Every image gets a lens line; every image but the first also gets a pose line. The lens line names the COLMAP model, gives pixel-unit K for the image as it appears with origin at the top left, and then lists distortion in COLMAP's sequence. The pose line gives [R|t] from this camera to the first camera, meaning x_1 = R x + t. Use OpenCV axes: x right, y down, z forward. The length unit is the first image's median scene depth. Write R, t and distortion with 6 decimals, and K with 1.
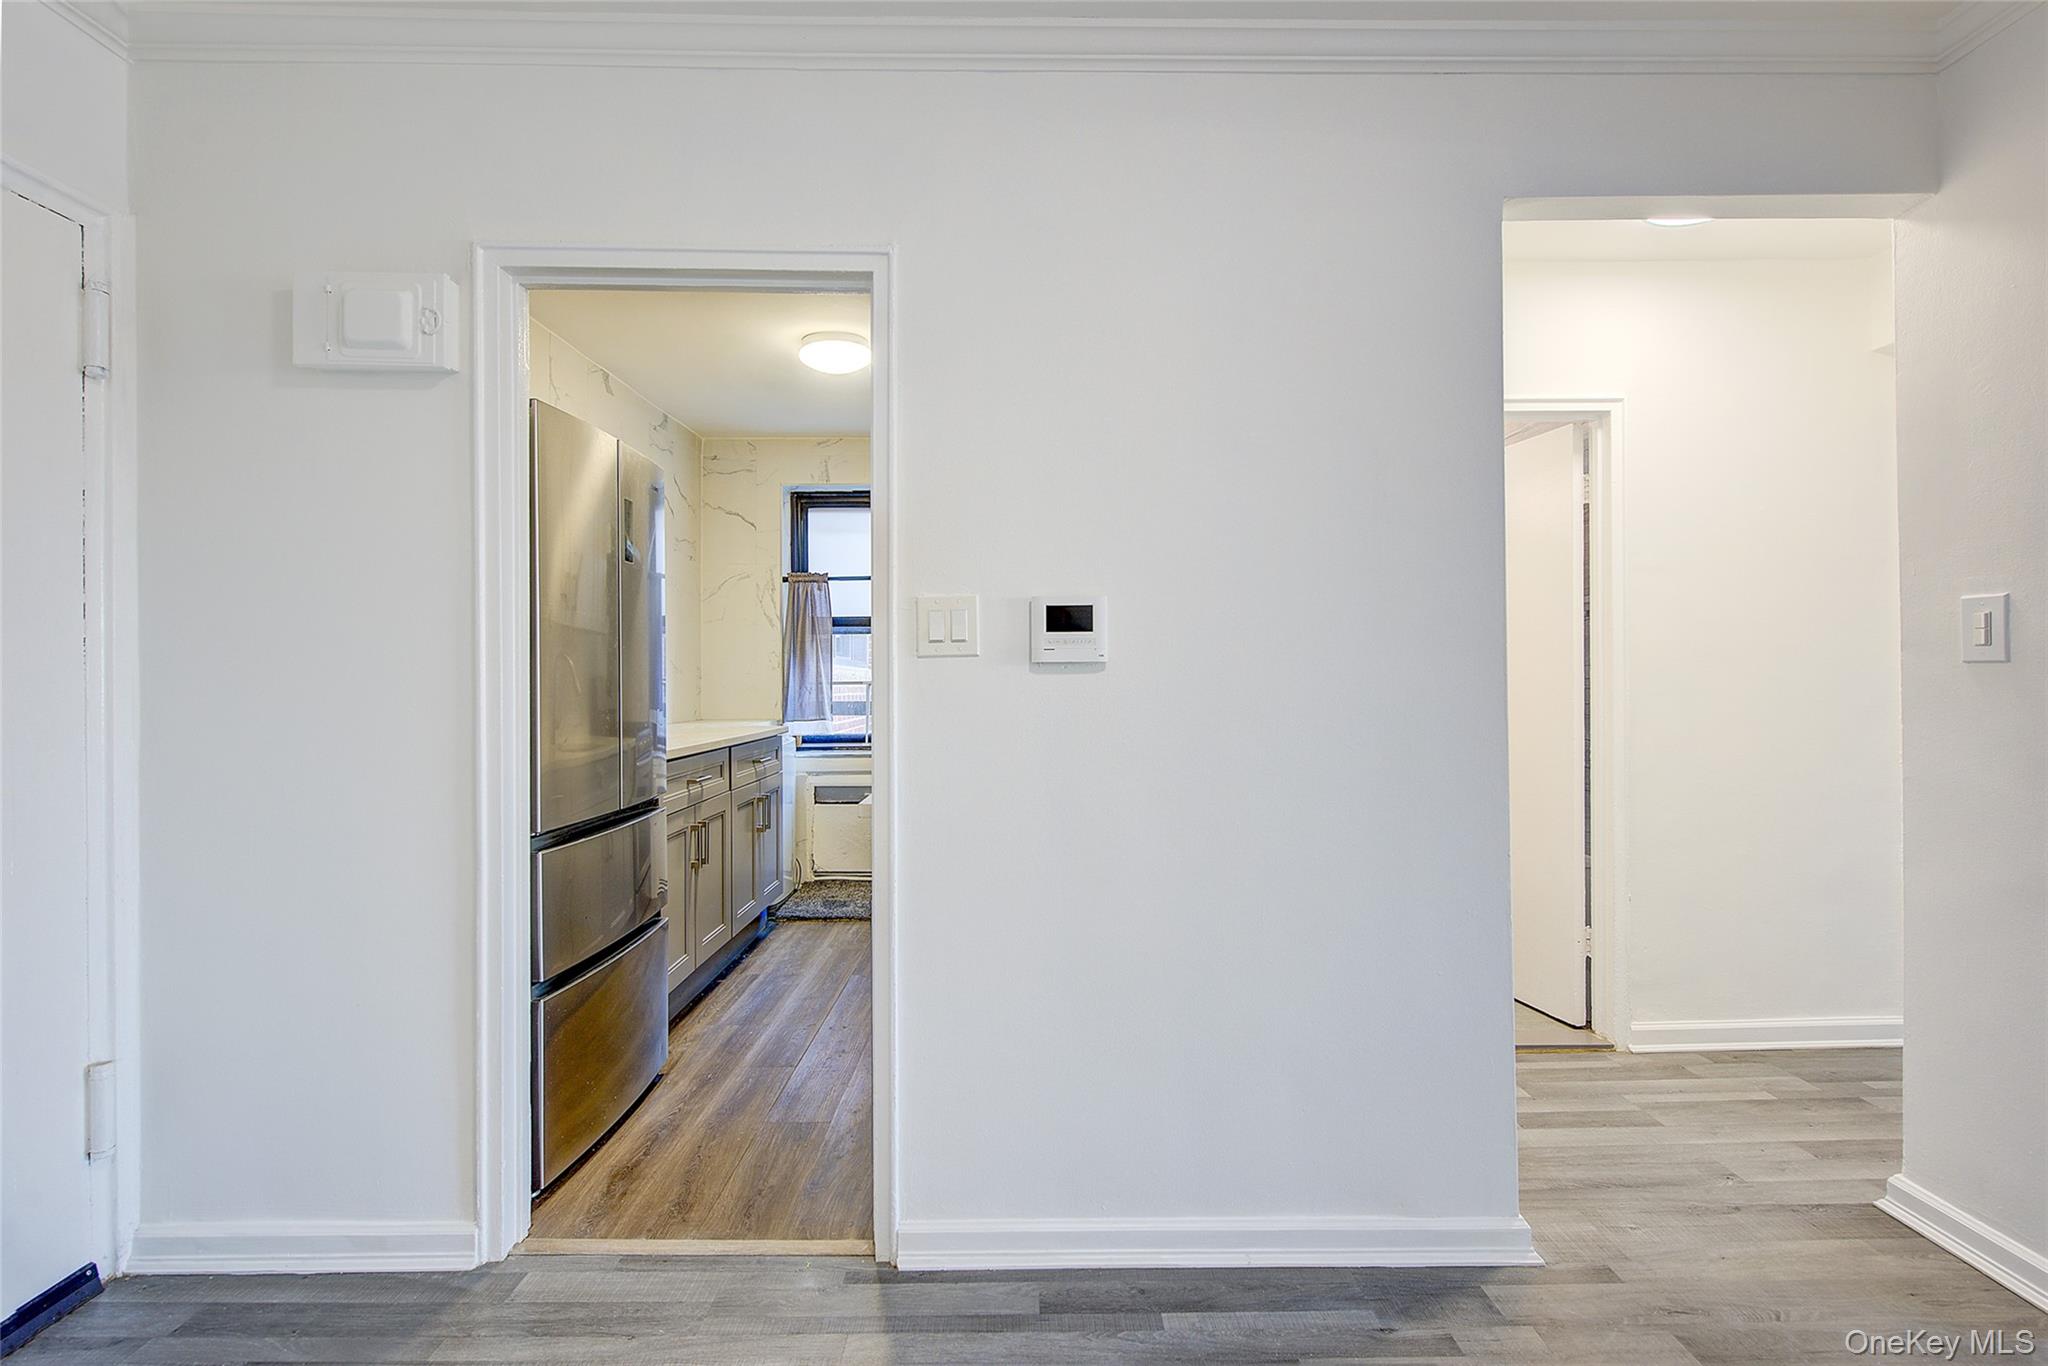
lens RADIAL K [[916.8, 0, 1017.4], [0, 916.8, 674.2], [0, 0, 1]] dist [0.000668, -0.000912]
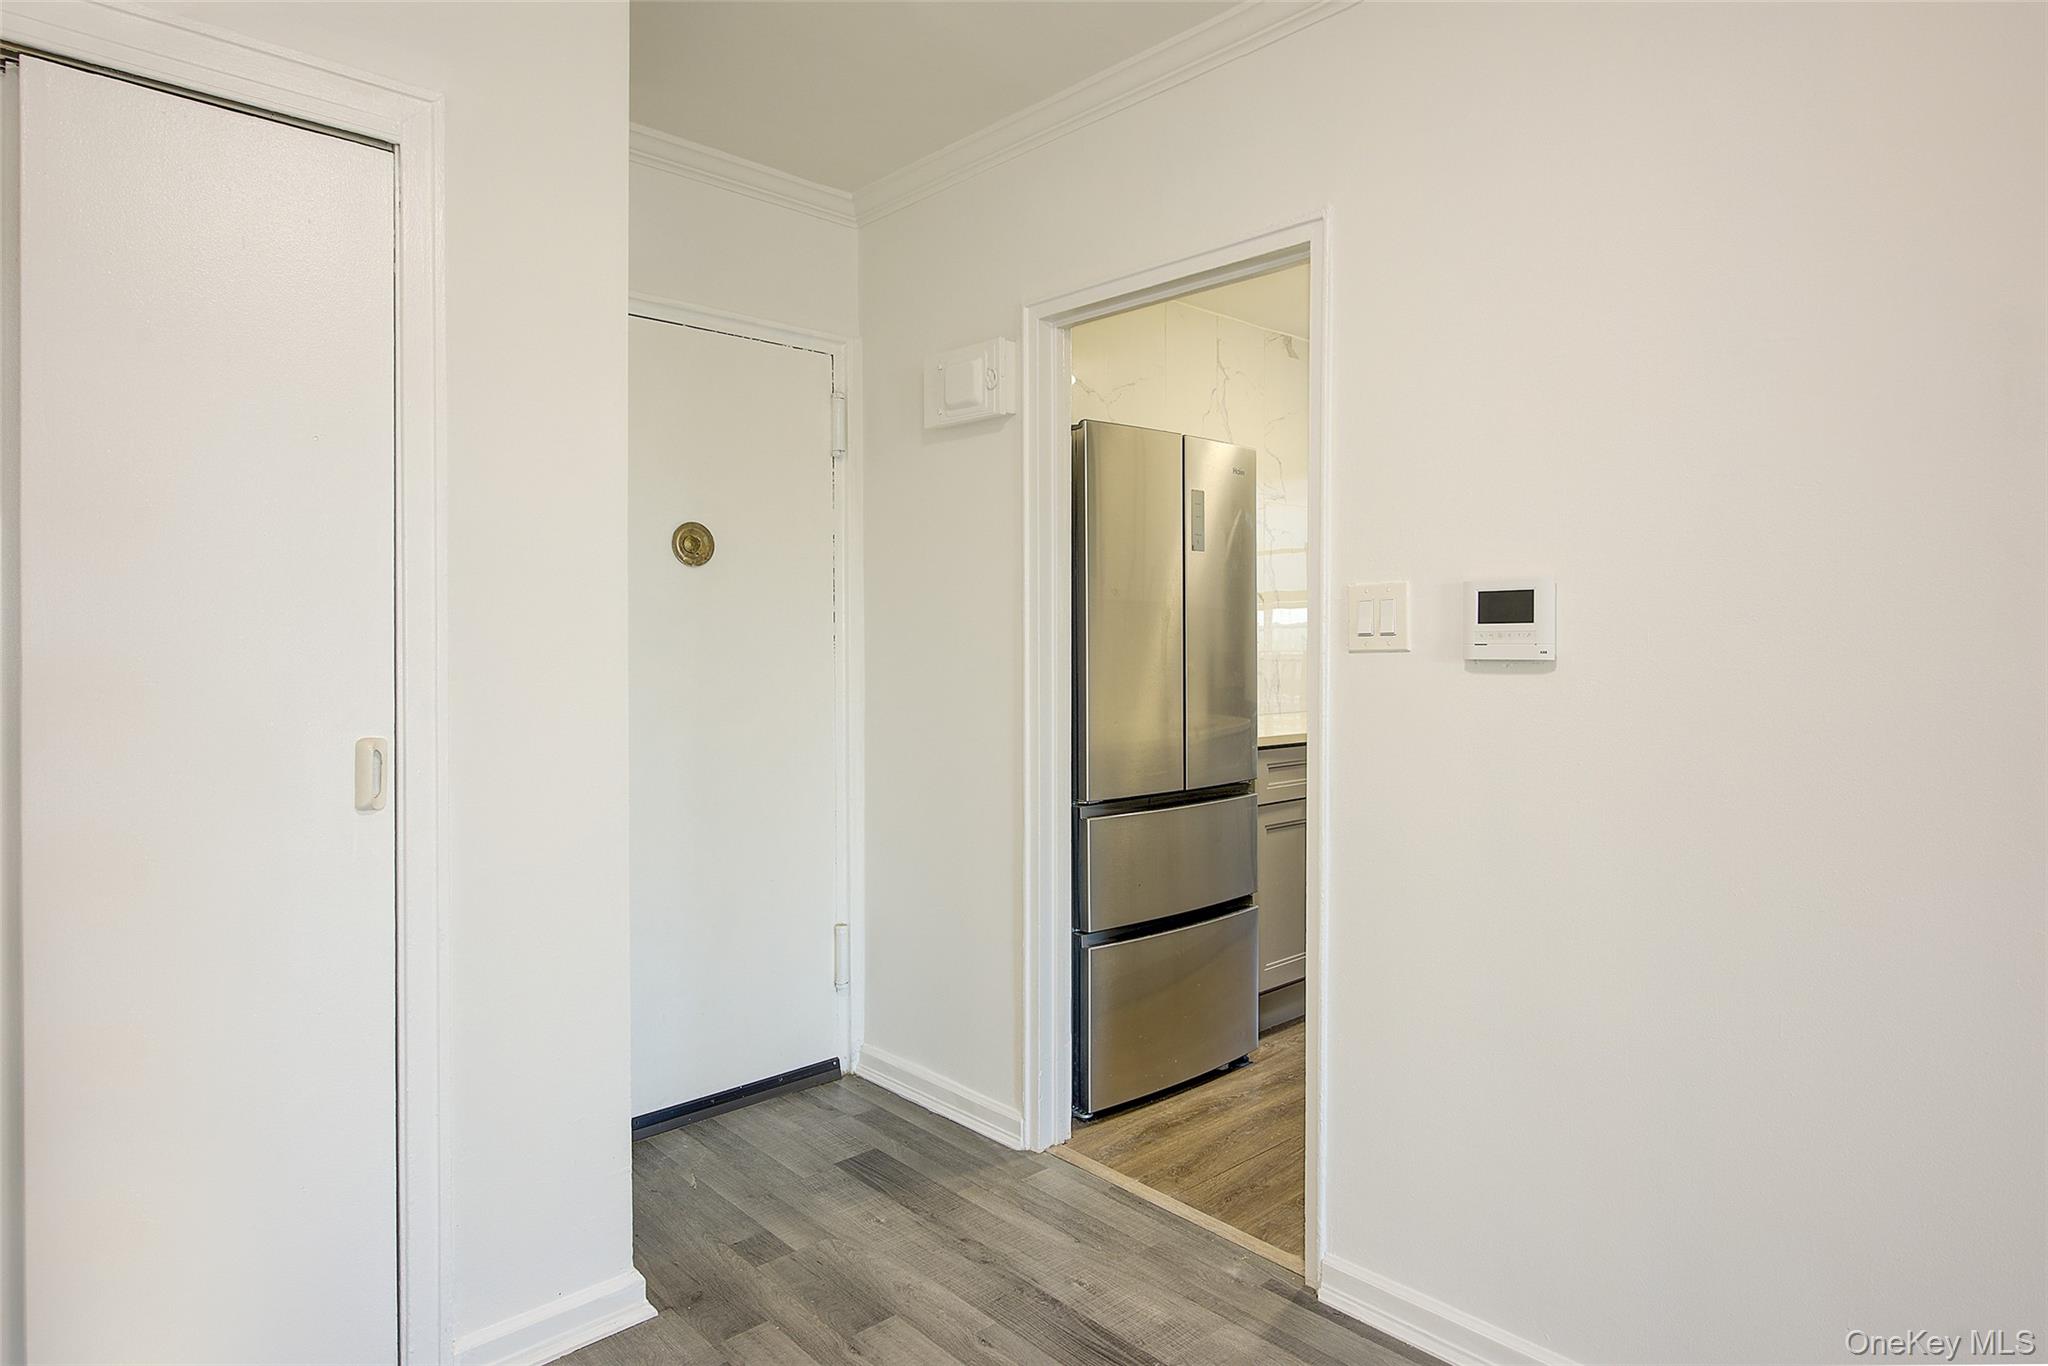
lens RADIAL K [[1148.0, 0, 1034.4], [0, 1148.0, 656.3], [0, 0, 1]] dist [0.002213, 0.000167]
pose [[0.673694, 0.010559, -0.738935, 0.510031], [0.002113, 0.999866, 0.016214, -0.032312], [0.739007, -0.012485, 0.673582, -0.006890]]
